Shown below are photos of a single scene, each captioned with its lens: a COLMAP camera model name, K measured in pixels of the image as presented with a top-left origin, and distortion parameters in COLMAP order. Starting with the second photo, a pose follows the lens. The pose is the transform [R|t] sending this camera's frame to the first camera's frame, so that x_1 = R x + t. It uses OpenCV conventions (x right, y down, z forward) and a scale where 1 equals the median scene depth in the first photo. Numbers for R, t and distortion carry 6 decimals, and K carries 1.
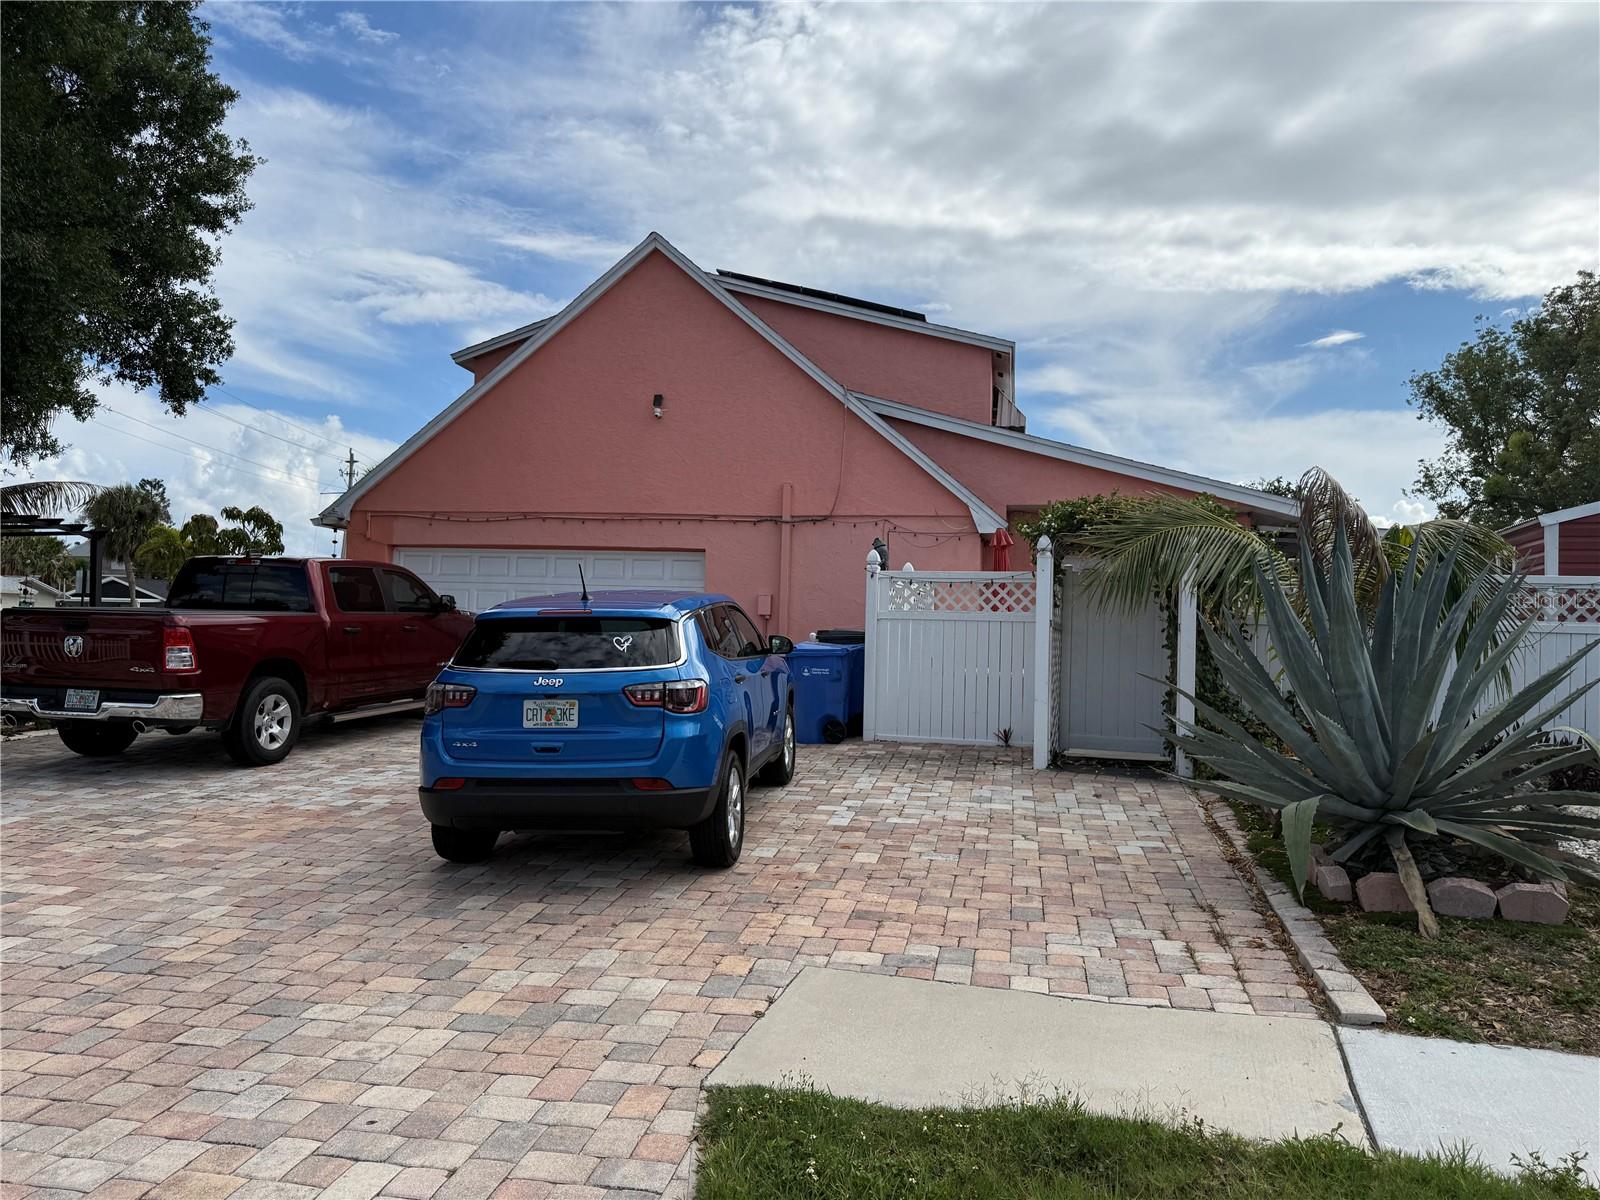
lens RADIAL K [[1128.0, 0, 798.0], [0, 1128.0, 595.8], [0, 0, 1]] dist [0.050605, -0.065293]
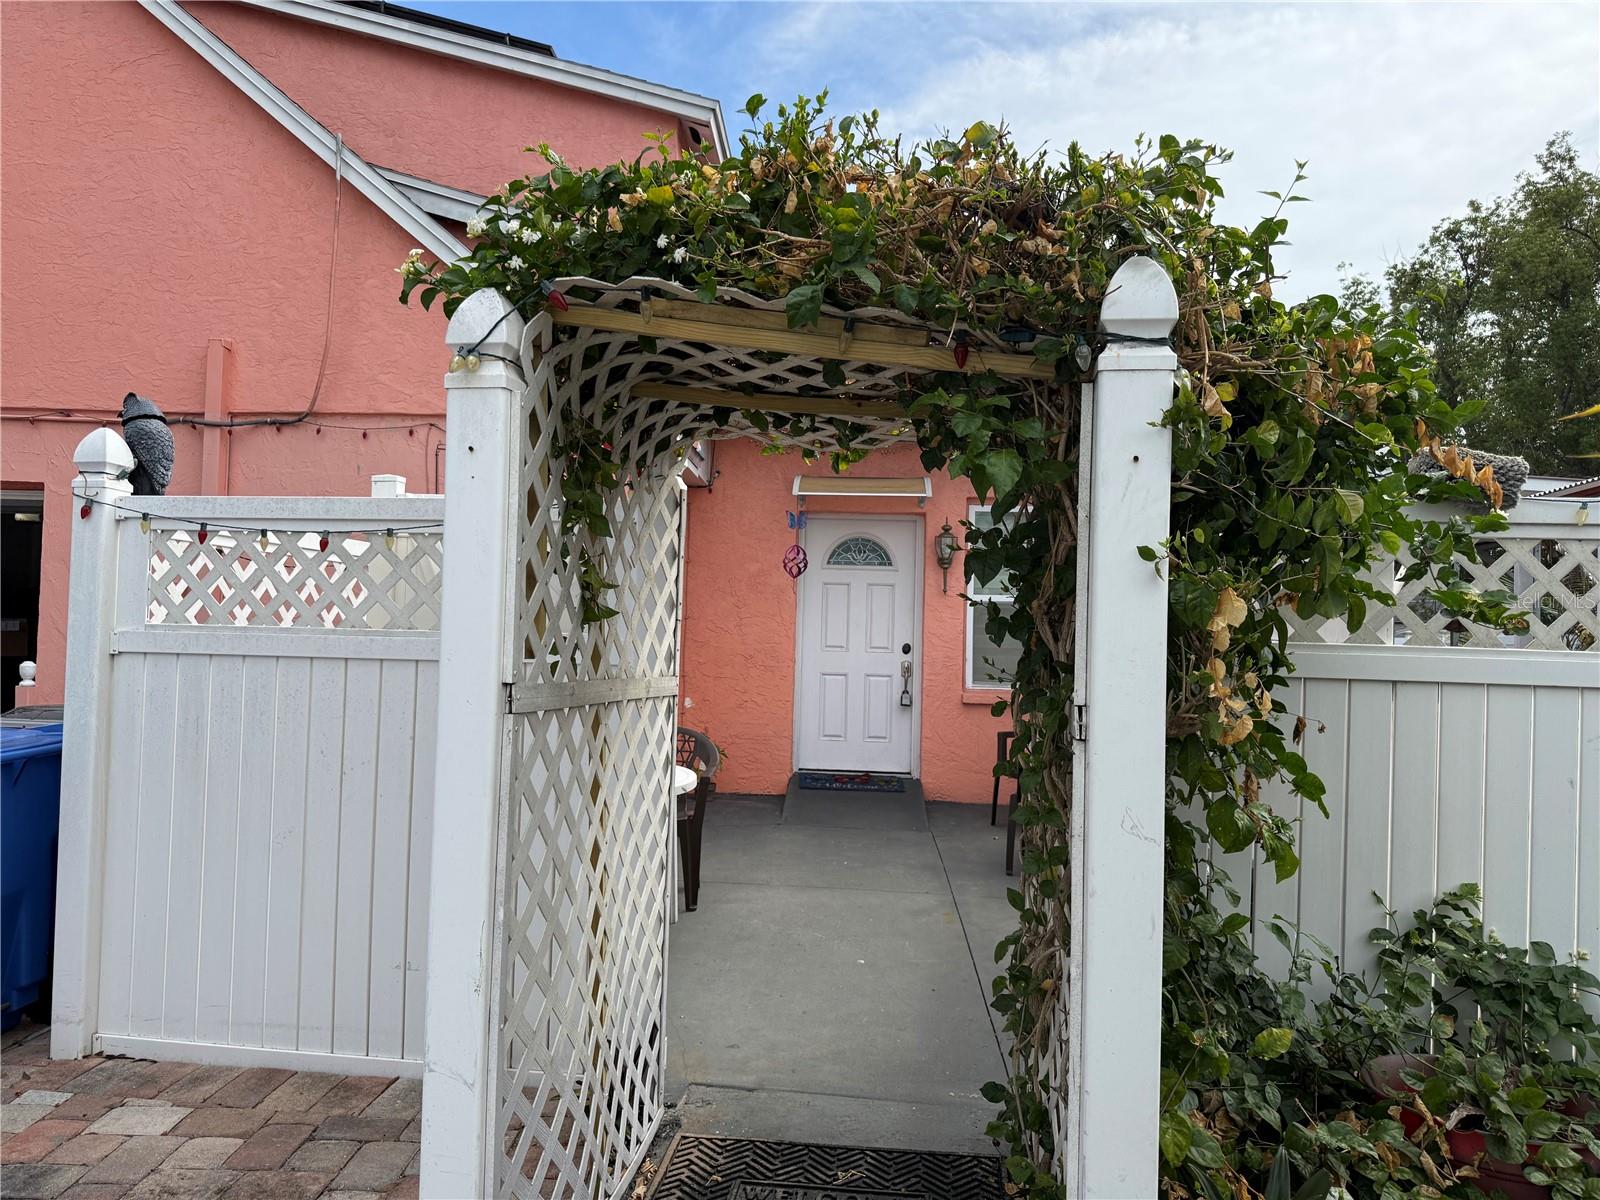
lens RADIAL K [[1128.0, 0, 800.6], [0, 1128.0, 596.2], [0, 0, 1]] dist [0.050605, -0.065293]
pose [[0.988432, 0.002280, 0.151649, 0.157165], [-0.002799, 0.999991, 0.003208, 0.002782], [-0.151640, -0.003596, 0.988429, 0.500538]]
